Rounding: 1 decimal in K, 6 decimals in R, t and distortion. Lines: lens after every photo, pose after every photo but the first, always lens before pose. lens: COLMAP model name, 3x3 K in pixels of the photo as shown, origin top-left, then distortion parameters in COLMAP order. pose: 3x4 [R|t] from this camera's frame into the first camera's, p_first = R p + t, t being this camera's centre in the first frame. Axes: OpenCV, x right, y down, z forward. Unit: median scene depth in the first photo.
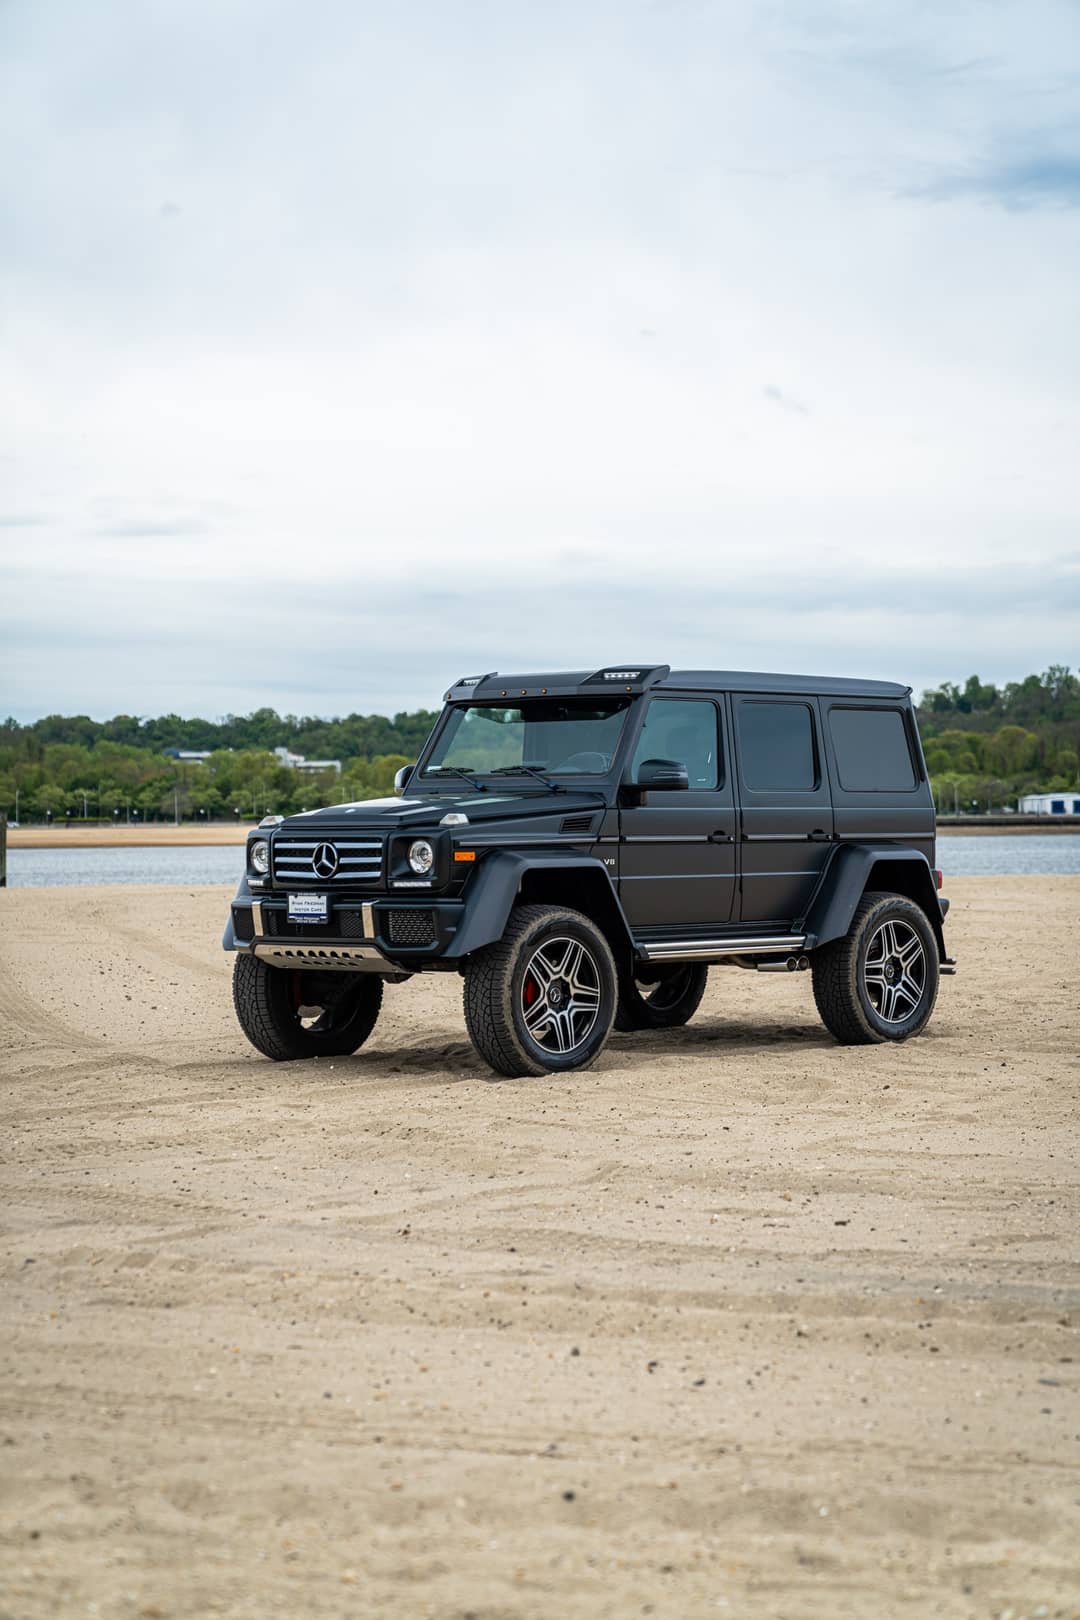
lens RADIAL K [[3169.0, 0, 540.0], [0, 3169.0, 810.0], [0, 0, 1]] dist [0.188504, 0.070308]
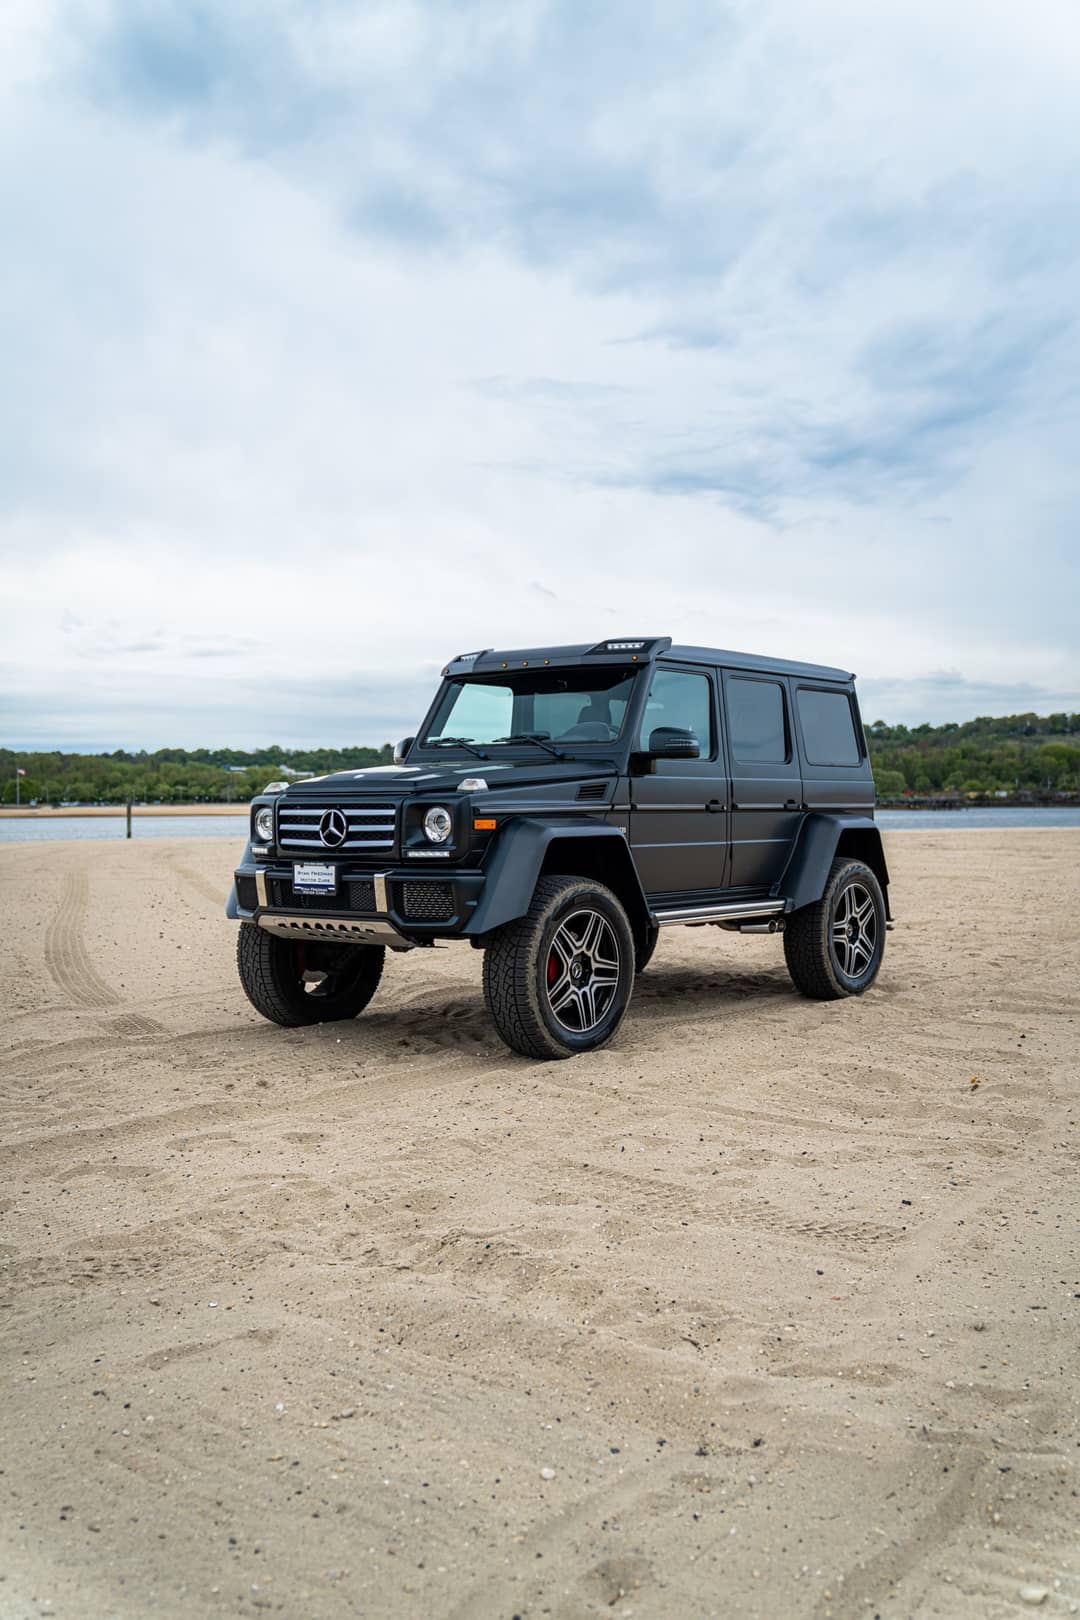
lens RADIAL K [[1570.6, 0, 540.0], [0, 1570.6, 810.0], [0, 0, 1]] dist [0.017376, 0.004667]
pose [[0.996727, 0.003789, 0.080748, -0.042612], [-0.004367, 0.999966, 0.006986, 0.006699], [-0.080719, -0.007316, 0.996710, 0.509874]]
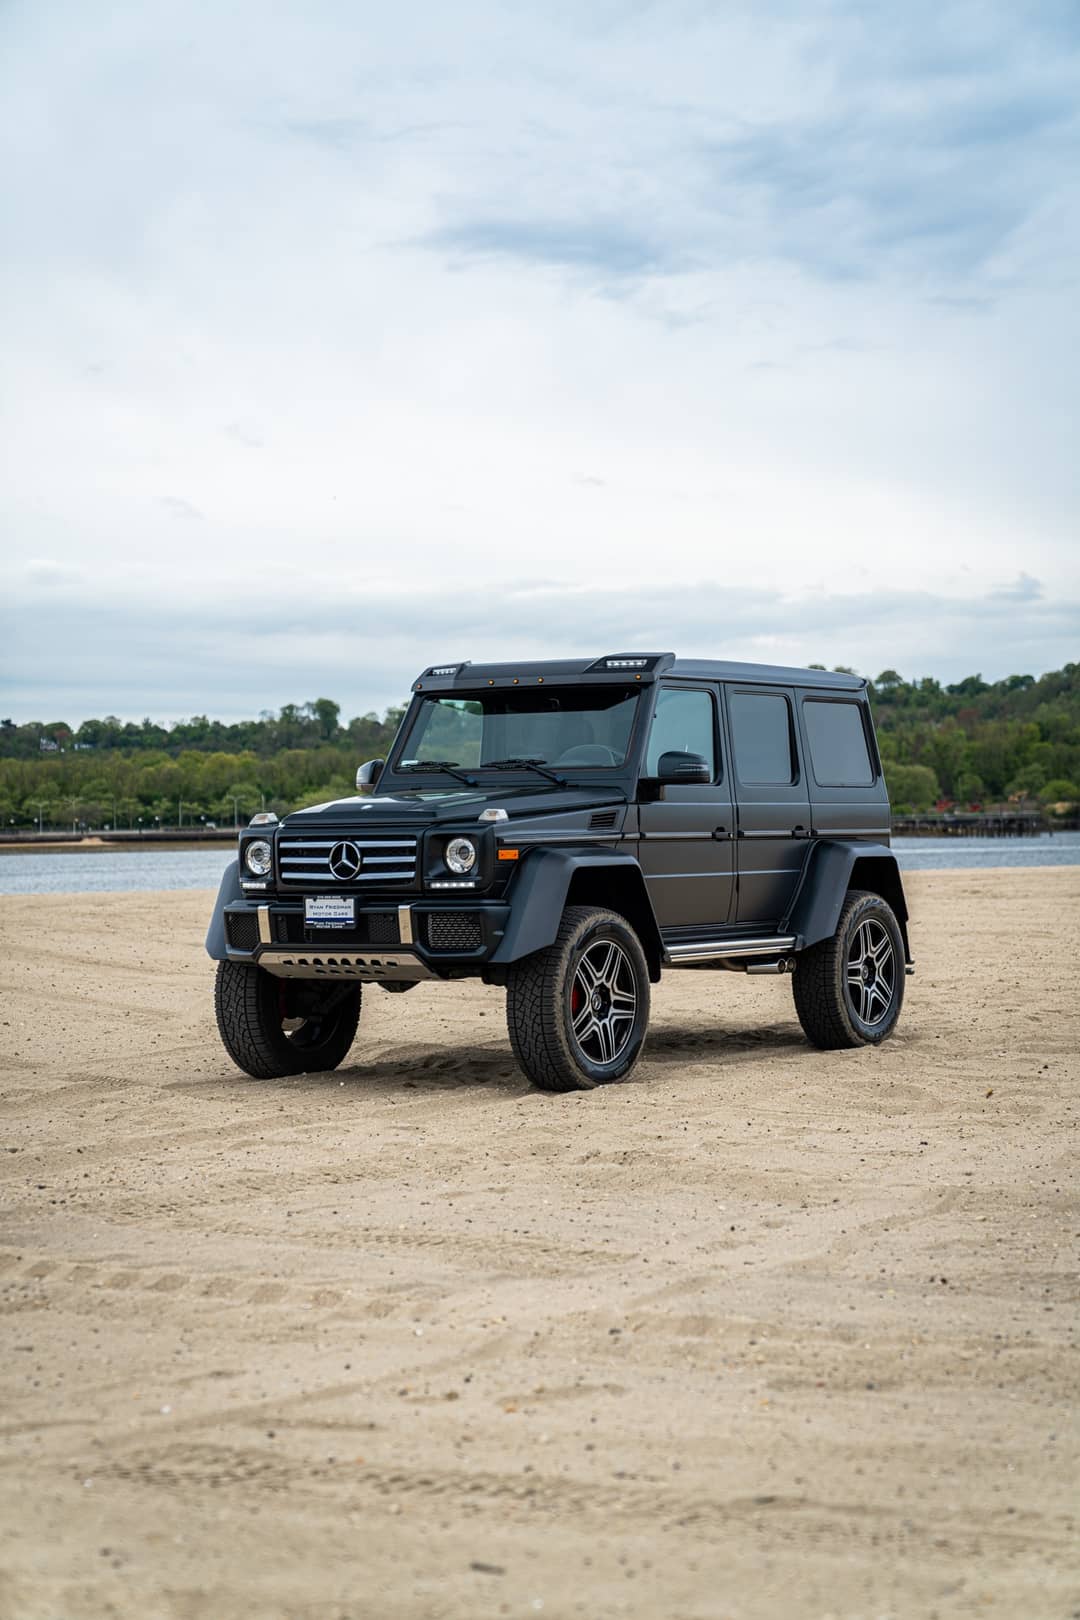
lens RADIAL K [[3023.9, 0, 540.0], [0, 3023.9, 810.0], [0, 0, 1]] dist [0.156782, 0.338322]
pose [[0.984126, -0.004953, 0.177401, -0.163033], [0.005710, 0.999977, -0.003758, 0.004659], [-0.177378, 0.004711, 0.984132, 0.117837]]
